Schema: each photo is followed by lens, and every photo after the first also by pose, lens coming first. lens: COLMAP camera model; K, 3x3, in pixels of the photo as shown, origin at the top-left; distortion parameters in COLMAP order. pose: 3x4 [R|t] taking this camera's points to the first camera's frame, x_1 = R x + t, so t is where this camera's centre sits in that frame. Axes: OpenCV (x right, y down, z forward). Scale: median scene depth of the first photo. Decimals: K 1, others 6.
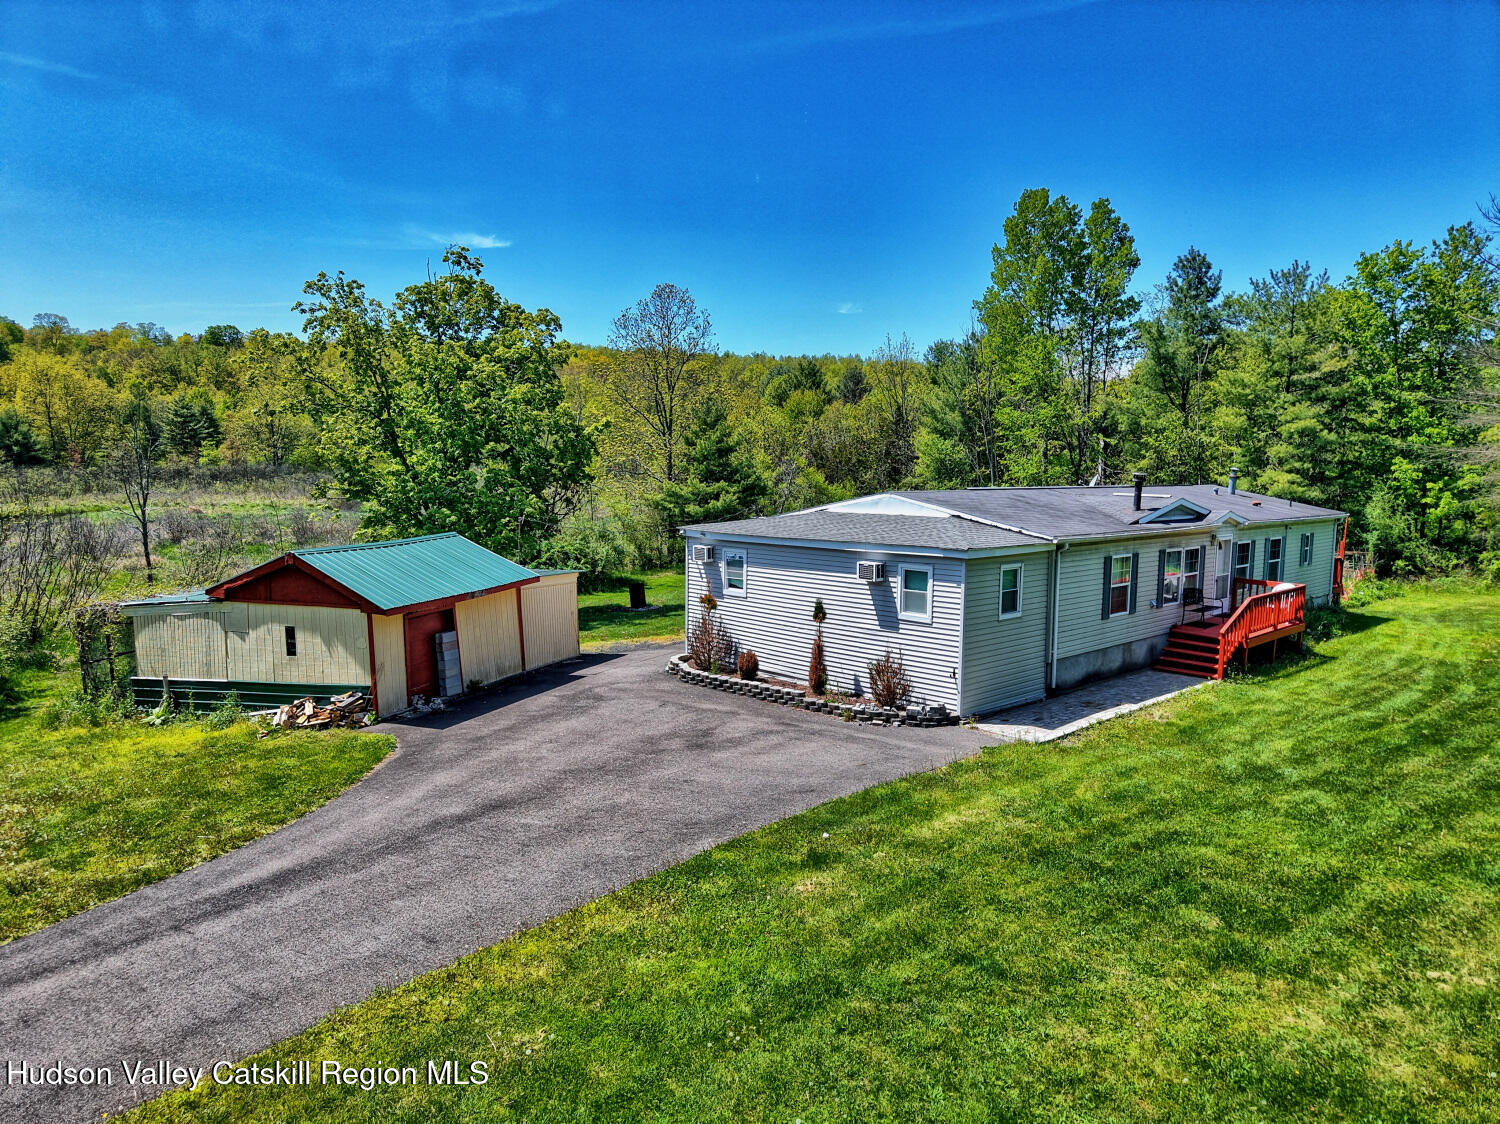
lens RADIAL K [[994.6, 0, 750.0], [0, 994.6, 572.8], [0, 0, 1]] dist [0.049472, -0.062586]
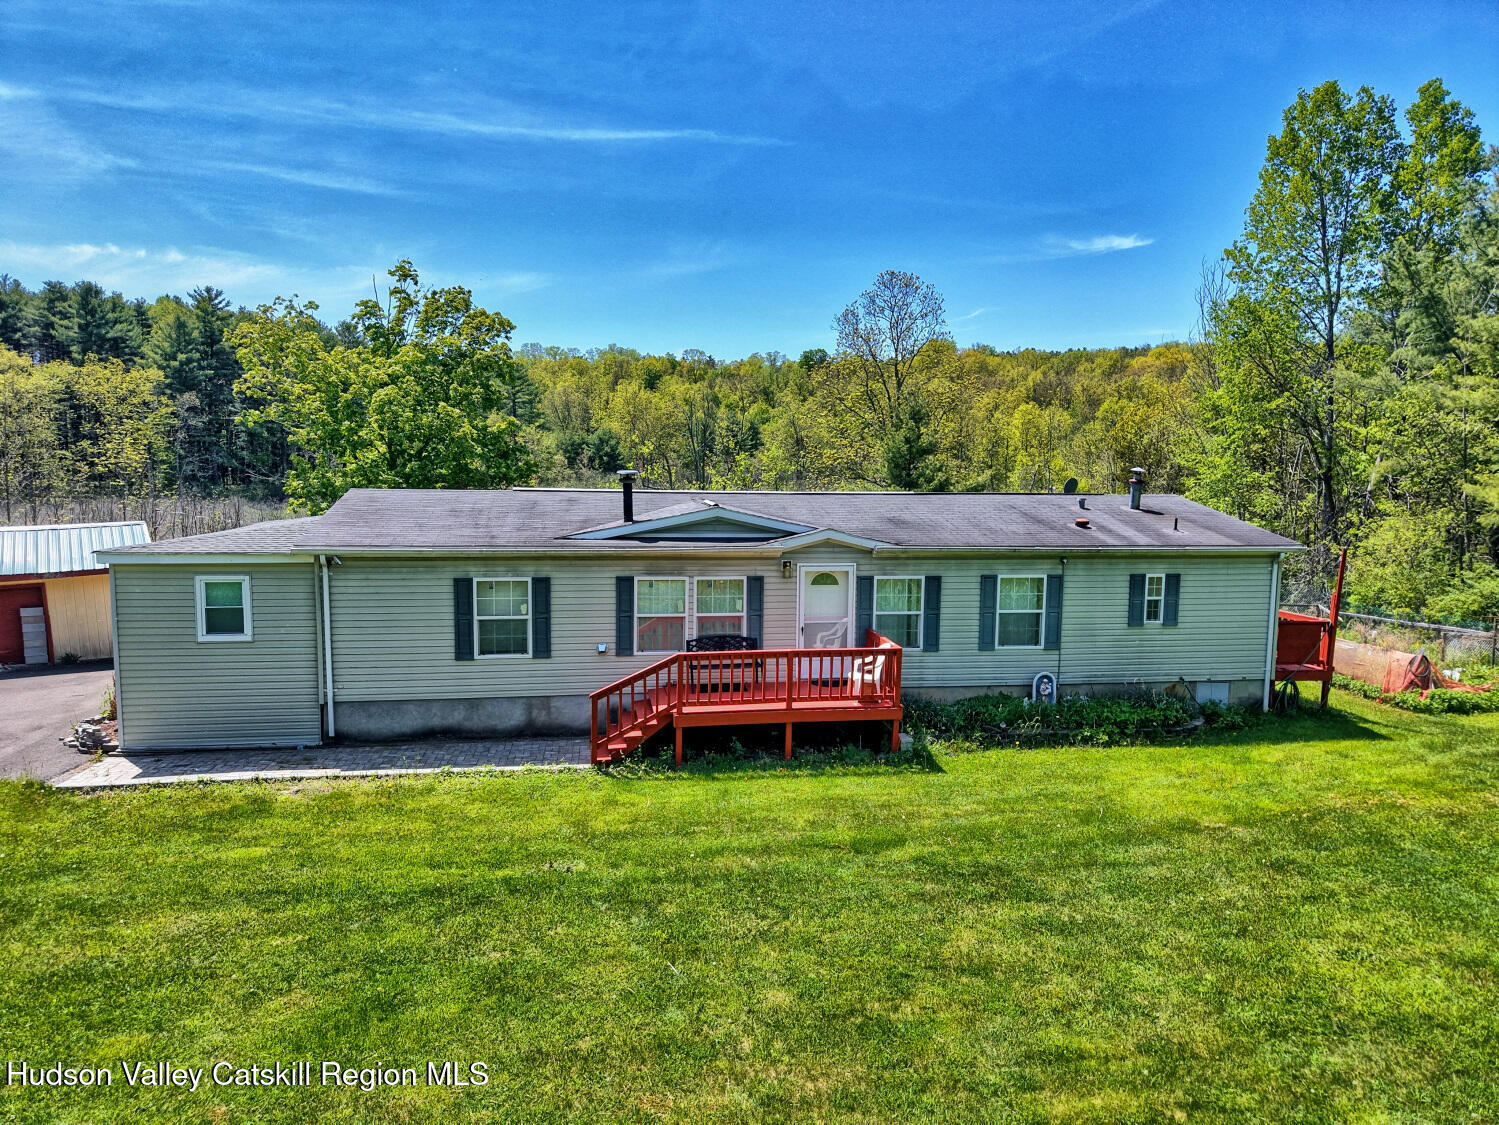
lens RADIAL K [[1002.3, 0, 746.7], [0, 1002.3, 571.1], [0, 0, 1]] dist [0.017740, -0.015064]
pose [[0.826297, 0.056578, -0.560385, 0.876766], [-0.062678, 0.997999, 0.008342, -0.037327], [0.559736, 0.028230, 0.828190, 0.449946]]
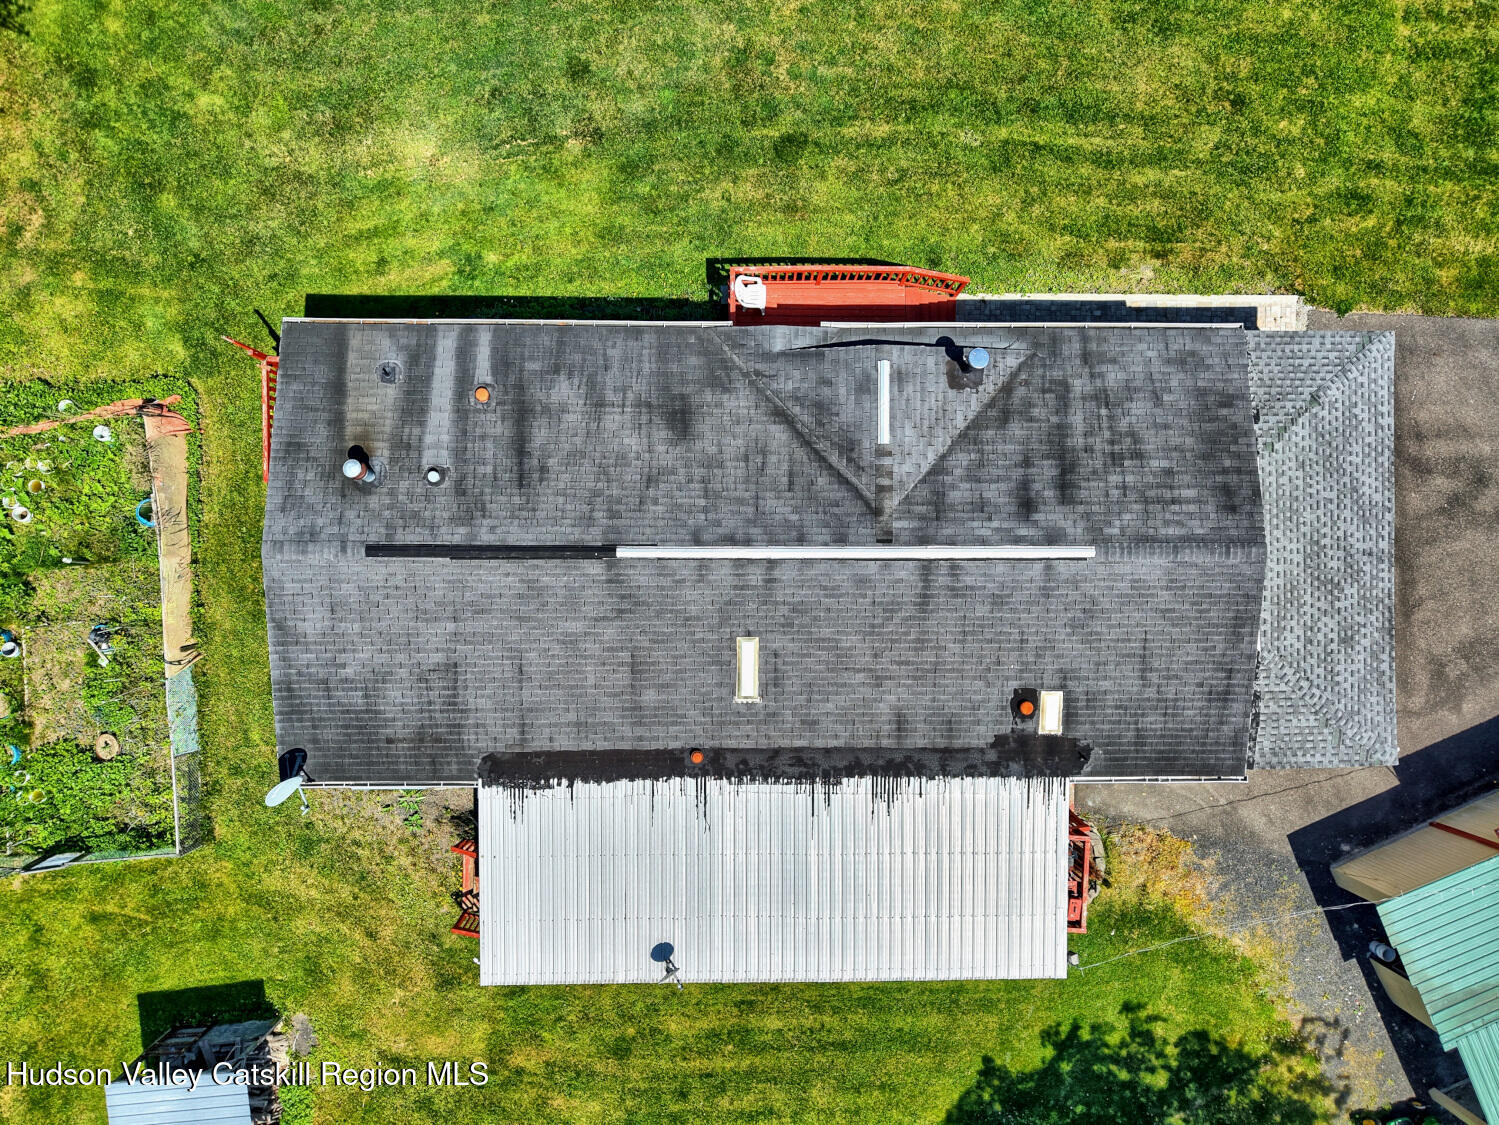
lens RADIAL K [[1002.3, 0, 746.7], [0, 1002.3, 571.1], [0, 0, 1]] dist [0.017740, -0.015064]
pose [[-0.722372, -0.690703, -0.033278, 0.429921], [0.043673, -0.093597, 0.994652, -0.851930], [-0.690124, 0.717055, 0.097777, 1.158509]]
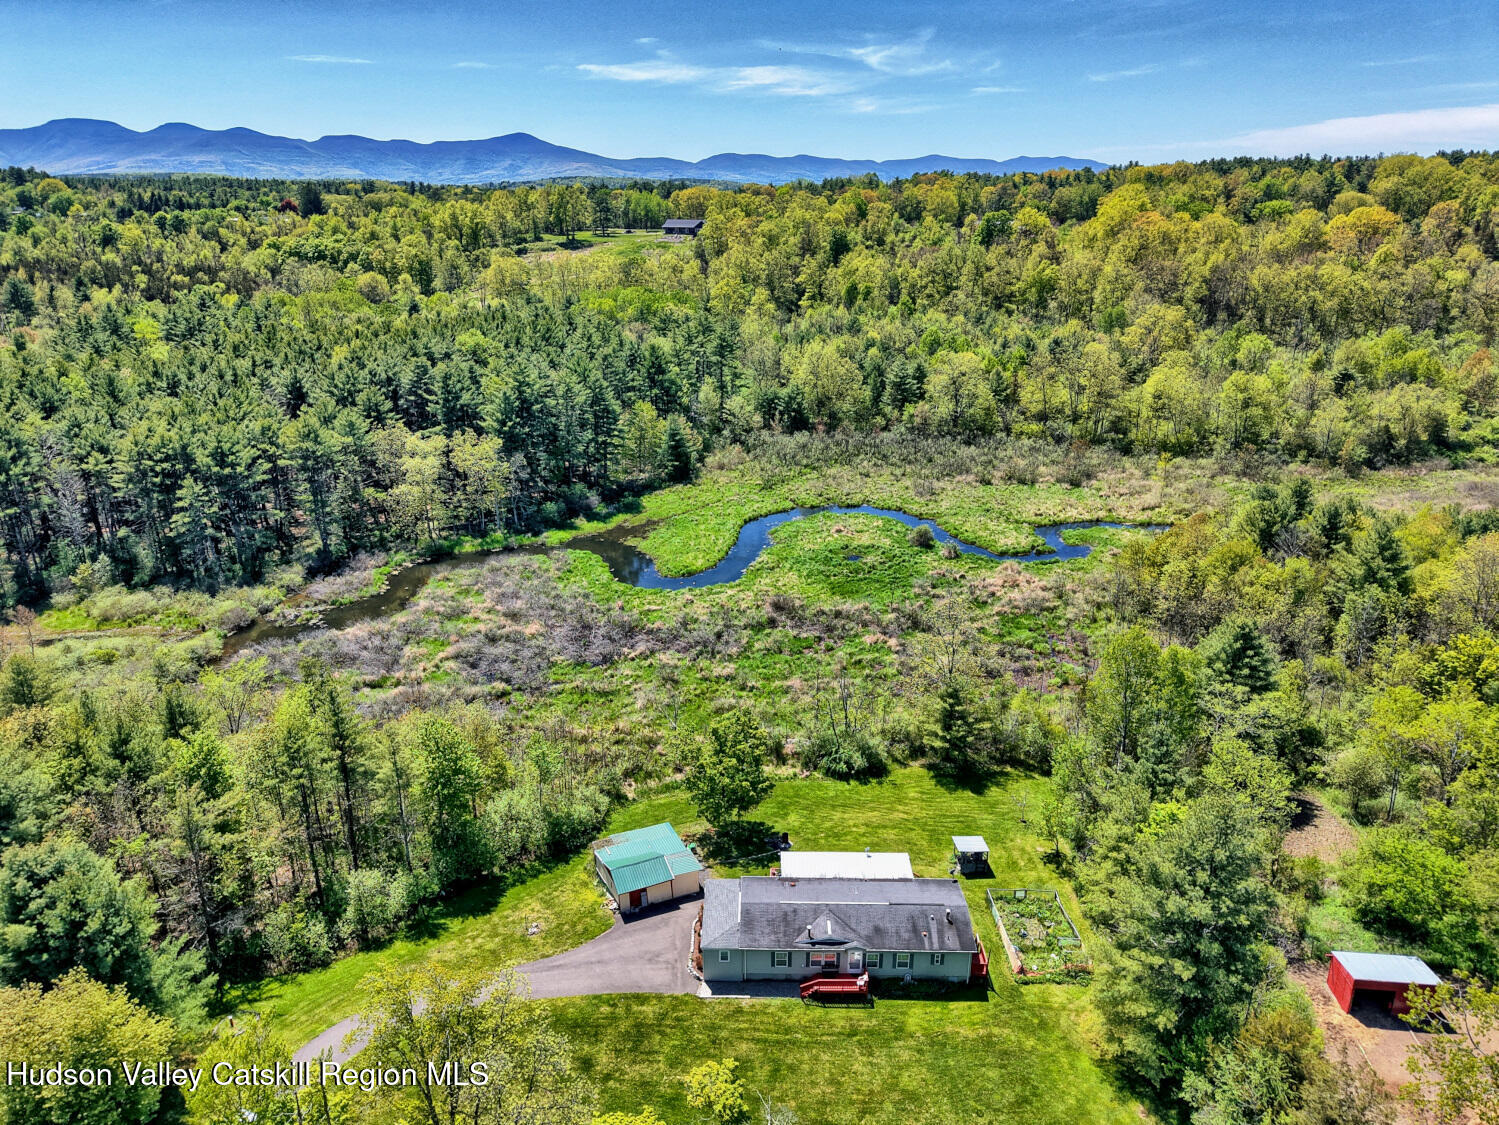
lens RADIAL K [[1017.1, 0, 749.5], [0, 1017.1, 562.5], [0, 0, 1]] dist [0.054088, -0.078046]
pose [[0.714883, 0.224832, -0.662112, 2.142996], [-0.069270, 0.965011, 0.252895, -2.020026], [0.695804, -0.134926, 0.705444, -1.260168]]
